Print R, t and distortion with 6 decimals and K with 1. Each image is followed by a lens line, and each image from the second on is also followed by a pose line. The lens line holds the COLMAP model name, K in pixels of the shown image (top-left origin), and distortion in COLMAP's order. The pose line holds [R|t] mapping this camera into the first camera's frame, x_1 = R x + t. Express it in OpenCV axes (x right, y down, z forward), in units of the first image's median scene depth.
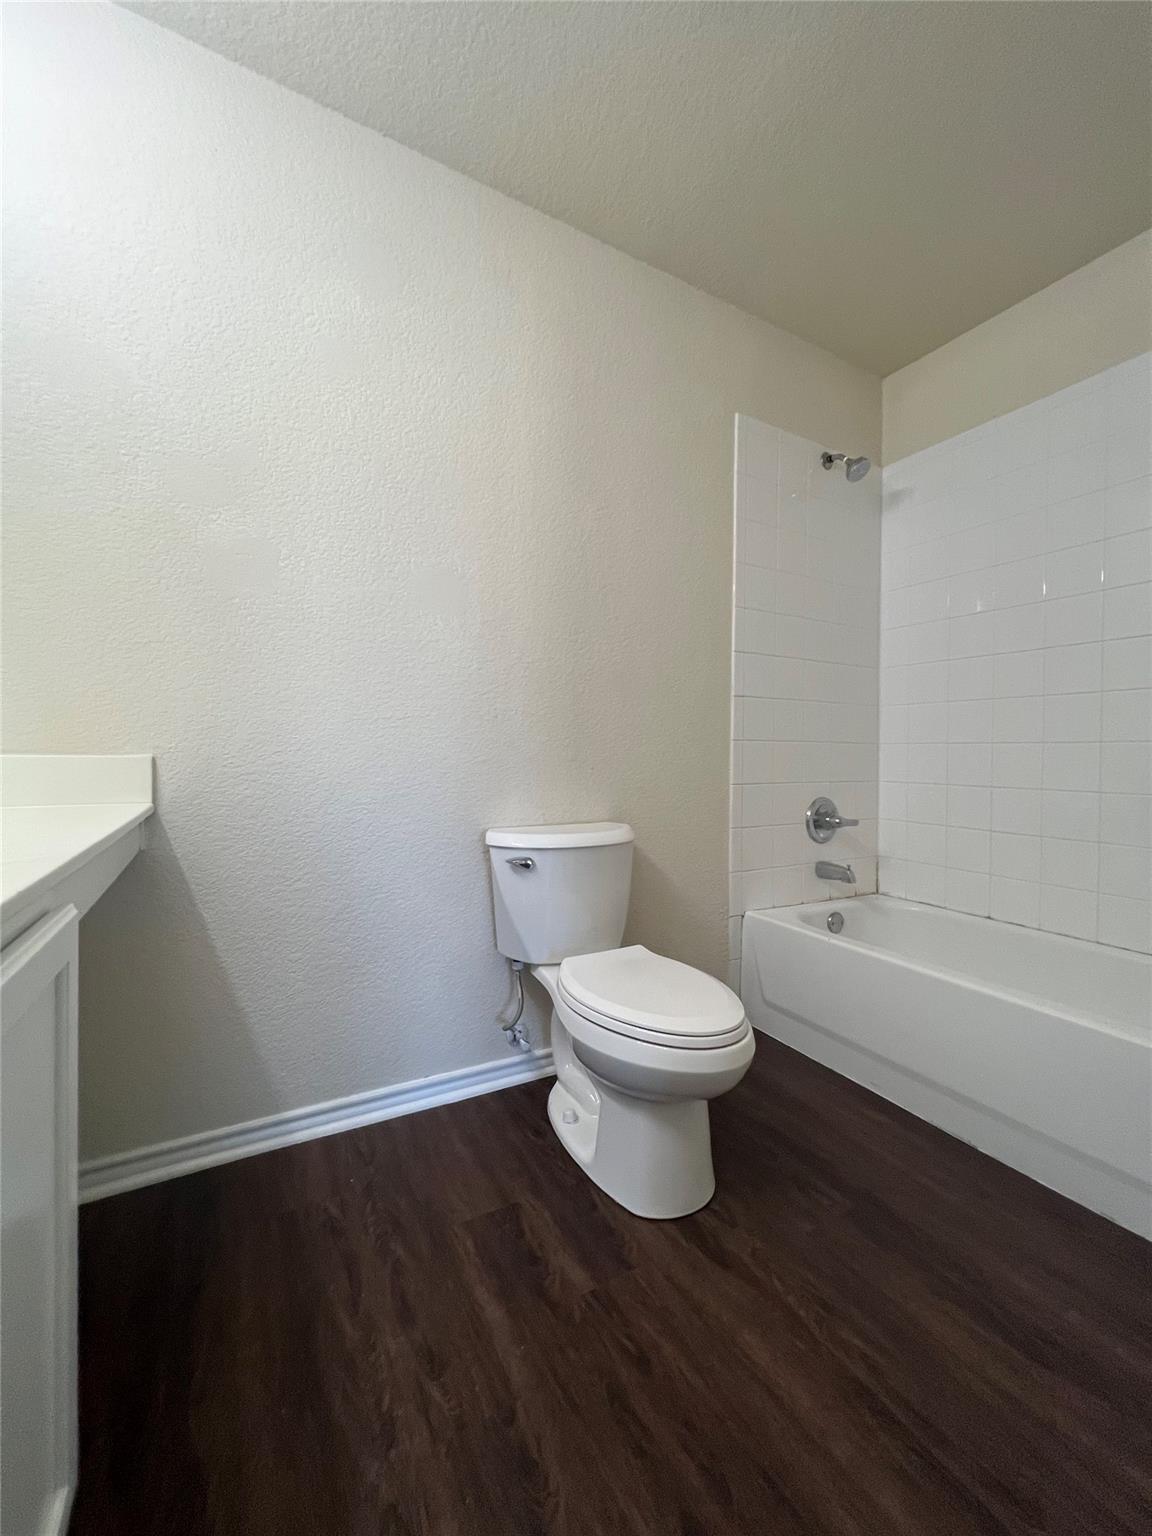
lens RADIAL K [[612.2, 0, 578.0], [0, 612.2, 765.1], [0, 0, 1]] dist [-0.000333, 0.000251]
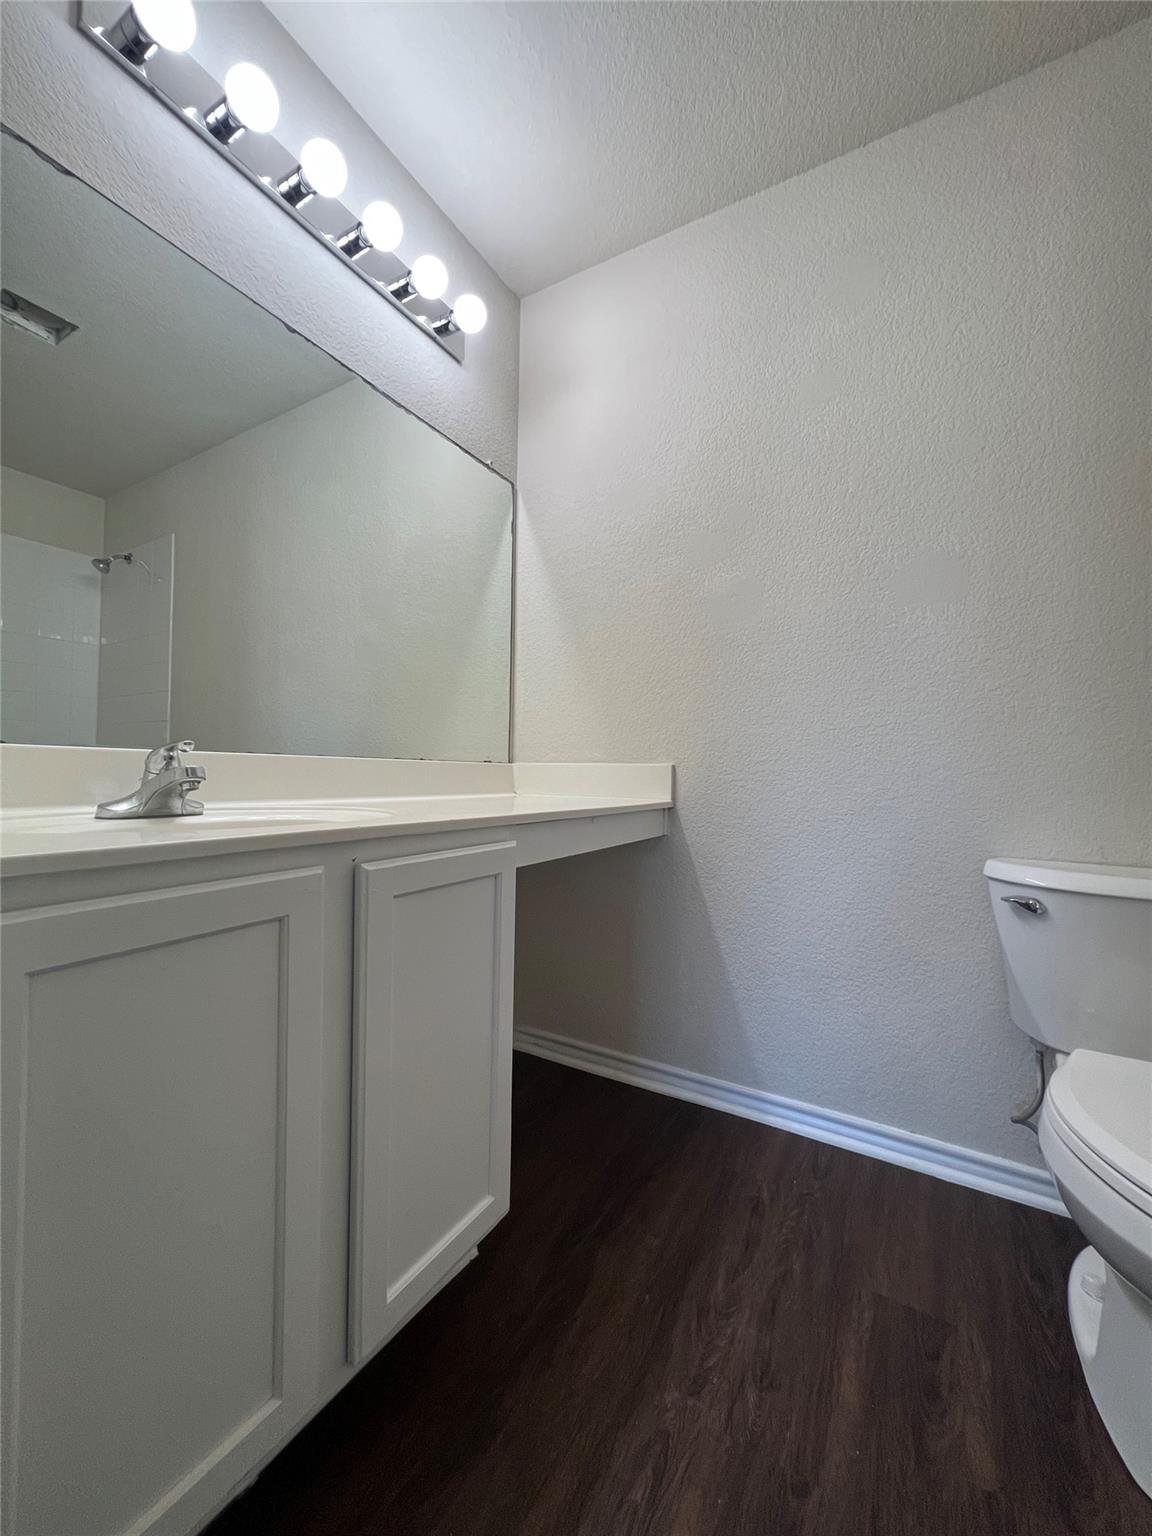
lens RADIAL K [[612.2, 0, 579.9], [0, 612.2, 766.7], [0, 0, 1]] dist [-0.000333, 0.000251]
pose [[0.516752, -0.006716, -0.856109, 0.330782], [-0.033987, 0.999020, -0.028352, 0.034148], [0.855460, 0.043748, 0.516018, 0.148089]]
